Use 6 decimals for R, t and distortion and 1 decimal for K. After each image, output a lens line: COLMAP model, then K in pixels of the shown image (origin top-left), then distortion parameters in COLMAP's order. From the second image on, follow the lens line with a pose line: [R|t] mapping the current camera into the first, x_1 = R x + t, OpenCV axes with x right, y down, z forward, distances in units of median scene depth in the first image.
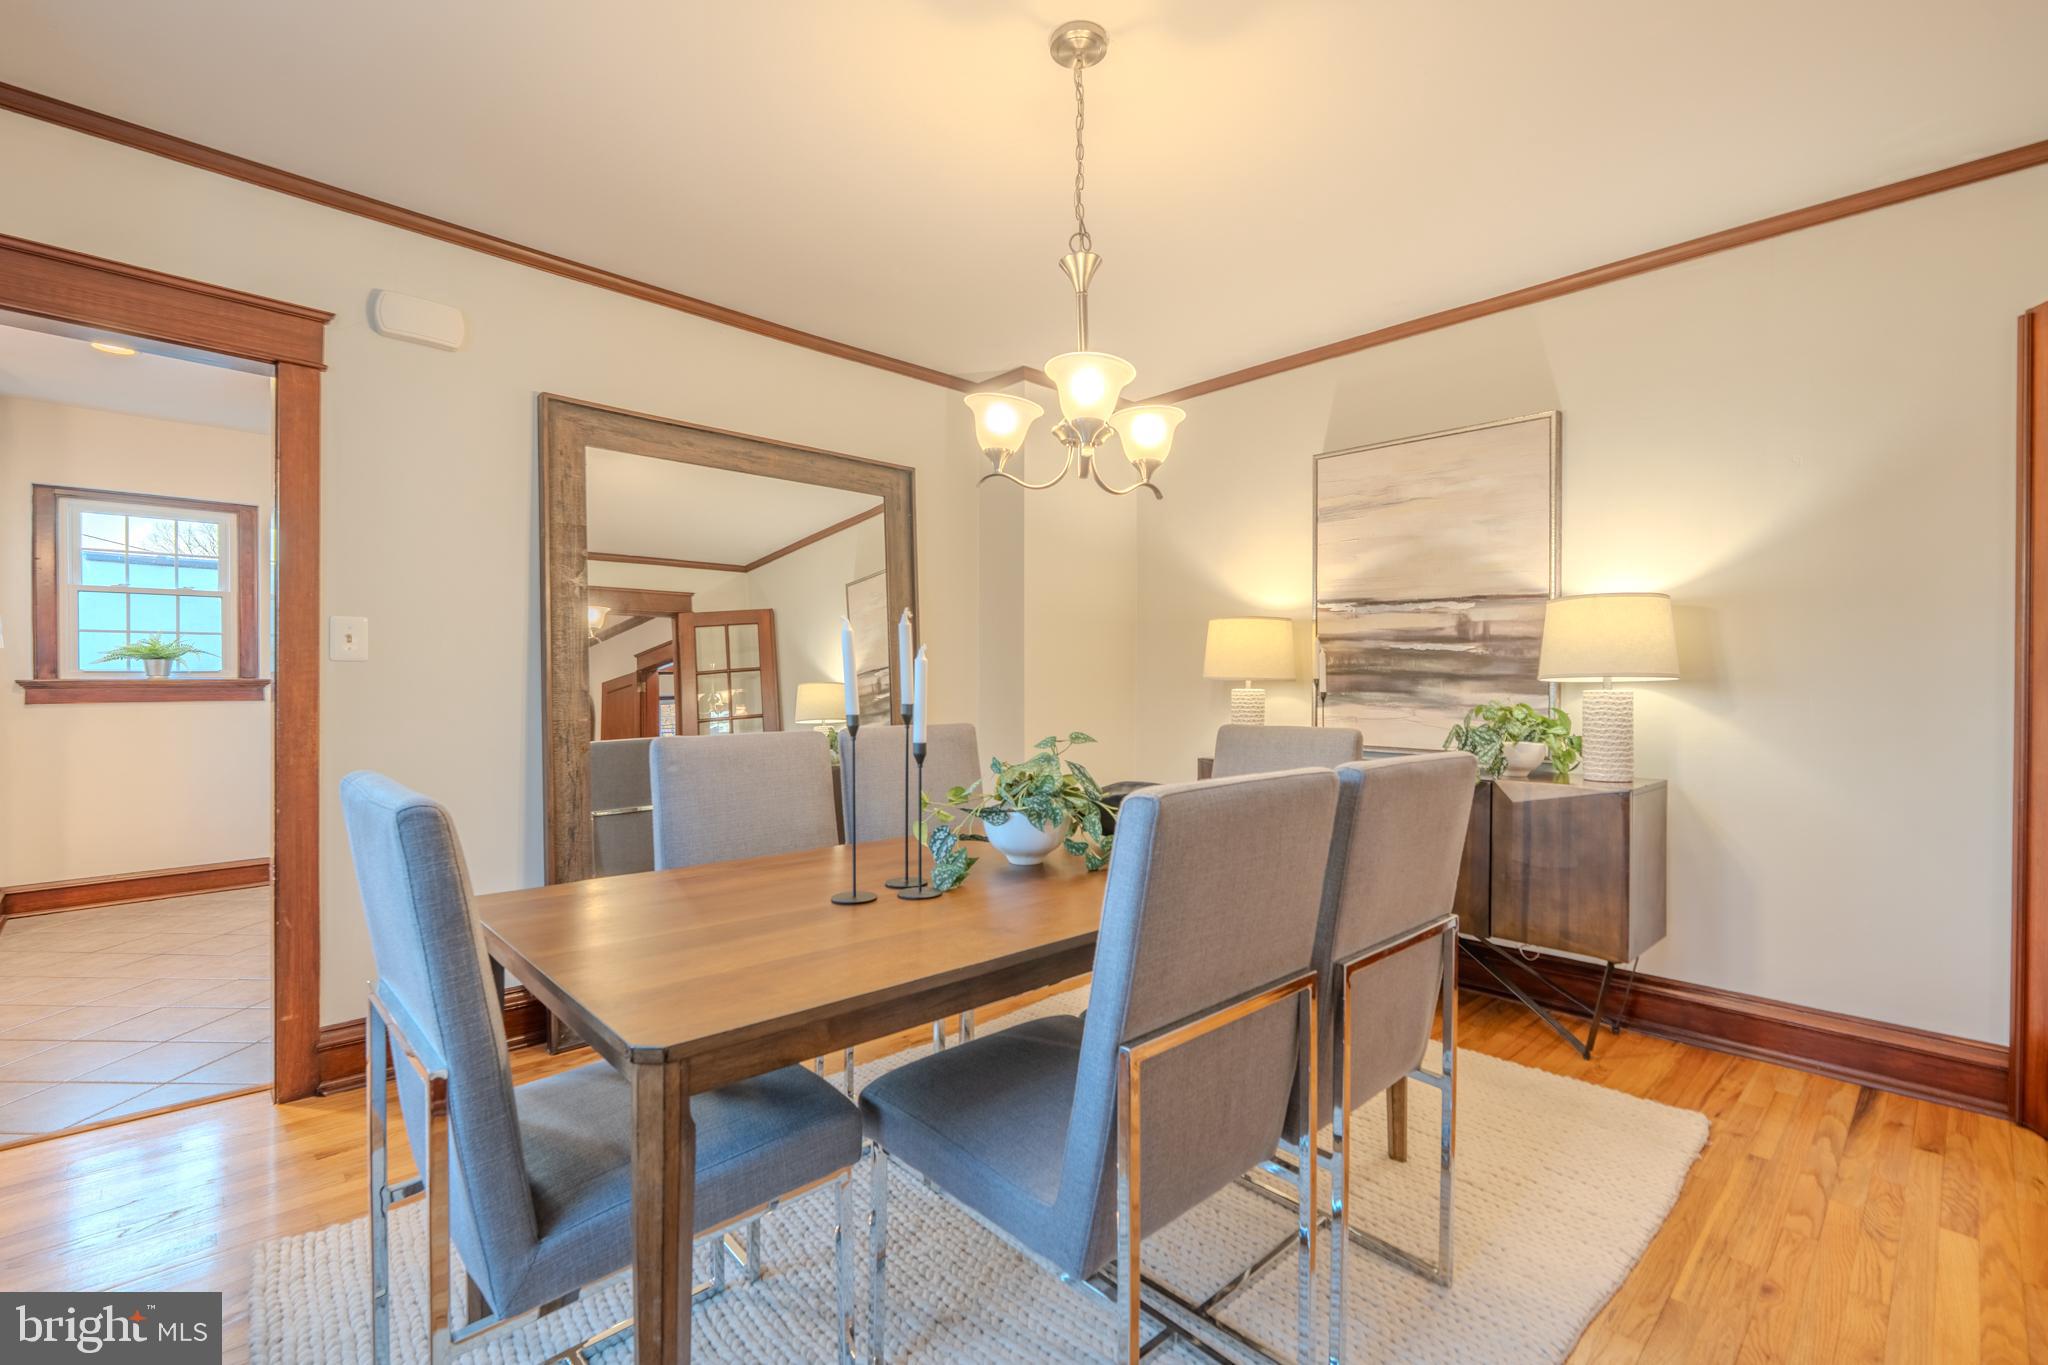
lens RADIAL K [[909.3, 0, 1018.5], [0, 909.3, 685.1], [0, 0, 1]] dist [-0.005359, 0.000935]
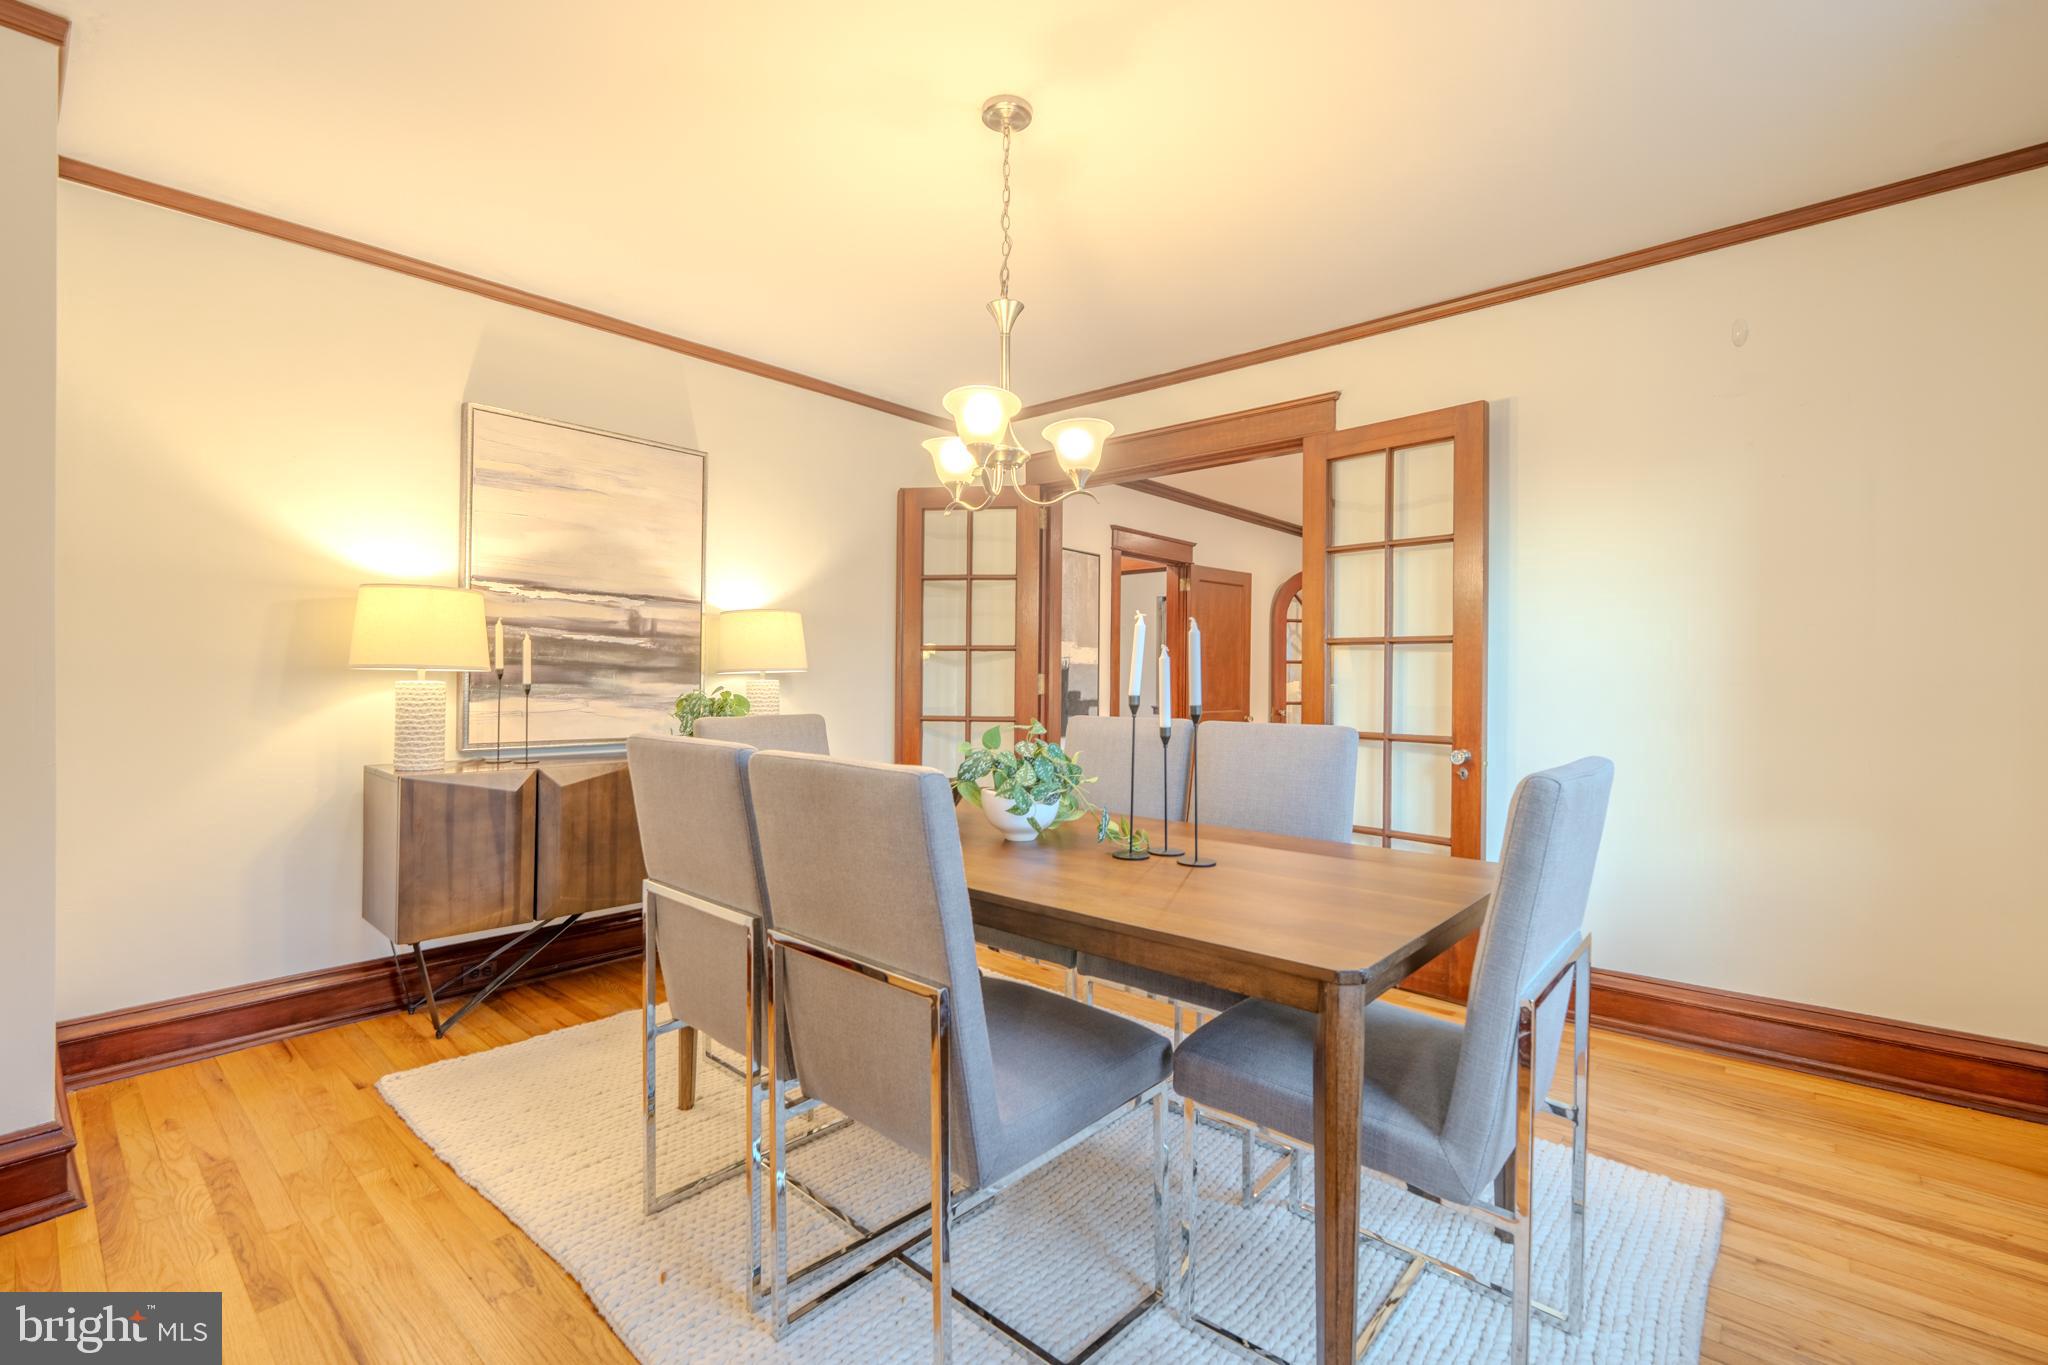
lens RADIAL K [[909.3, 0, 1019.2], [0, 909.3, 678.4], [0, 0, 1]] dist [-0.005359, 0.000935]
pose [[-0.086935, -0.006395, 0.996193, -0.611480], [-0.008501, 0.999948, 0.005677, -0.007169], [-0.996178, -0.007975, -0.086985, 0.621705]]
